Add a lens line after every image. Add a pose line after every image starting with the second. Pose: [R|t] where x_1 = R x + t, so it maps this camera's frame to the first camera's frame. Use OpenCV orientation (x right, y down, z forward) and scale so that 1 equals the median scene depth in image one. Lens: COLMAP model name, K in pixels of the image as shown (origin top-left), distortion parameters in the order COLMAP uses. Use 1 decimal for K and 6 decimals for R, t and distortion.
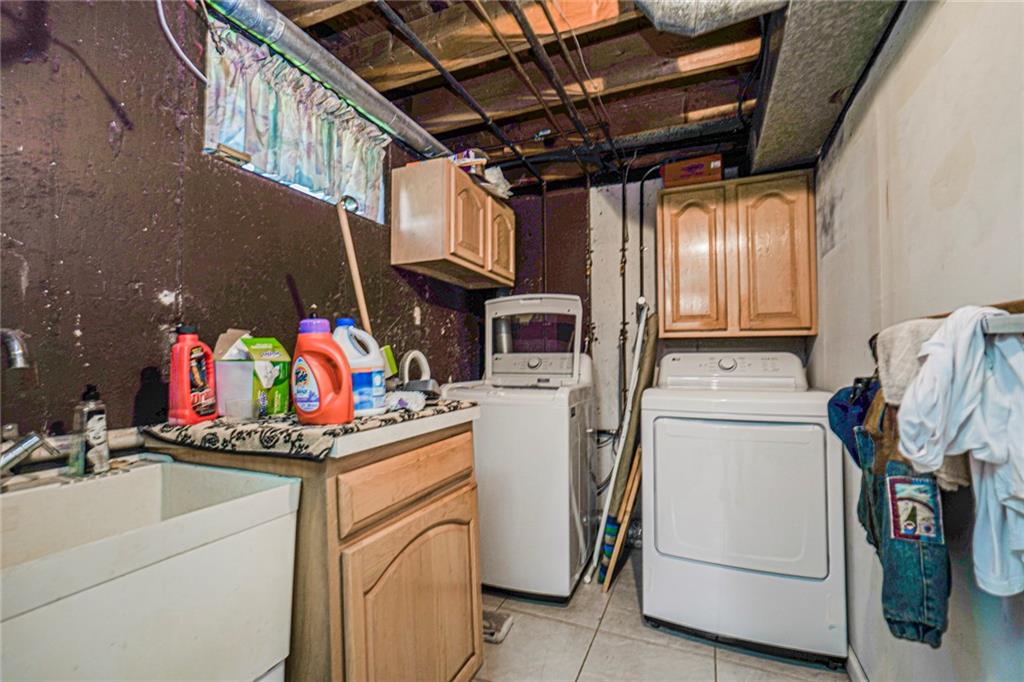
lens RADIAL K [[453.0, 0, 513.0], [0, 453.0, 344.1], [0, 0, 1]] dist [-0.005270, 0.006976]
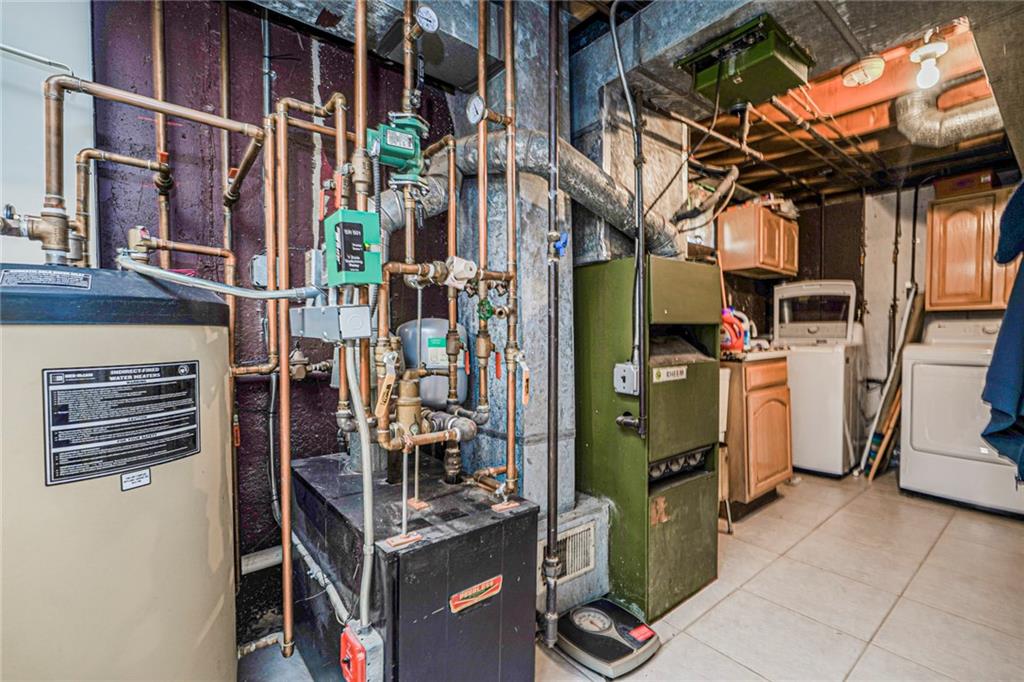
lens RADIAL K [[453.0, 0, 511.6], [0, 453.0, 342.5], [0, 0, 1]] dist [-0.005270, 0.006976]
pose [[0.883596, 0.013090, -0.468067, -0.137013], [0.015061, 0.998297, 0.056350, -0.012631], [0.468008, -0.056840, 0.881894, -0.777725]]
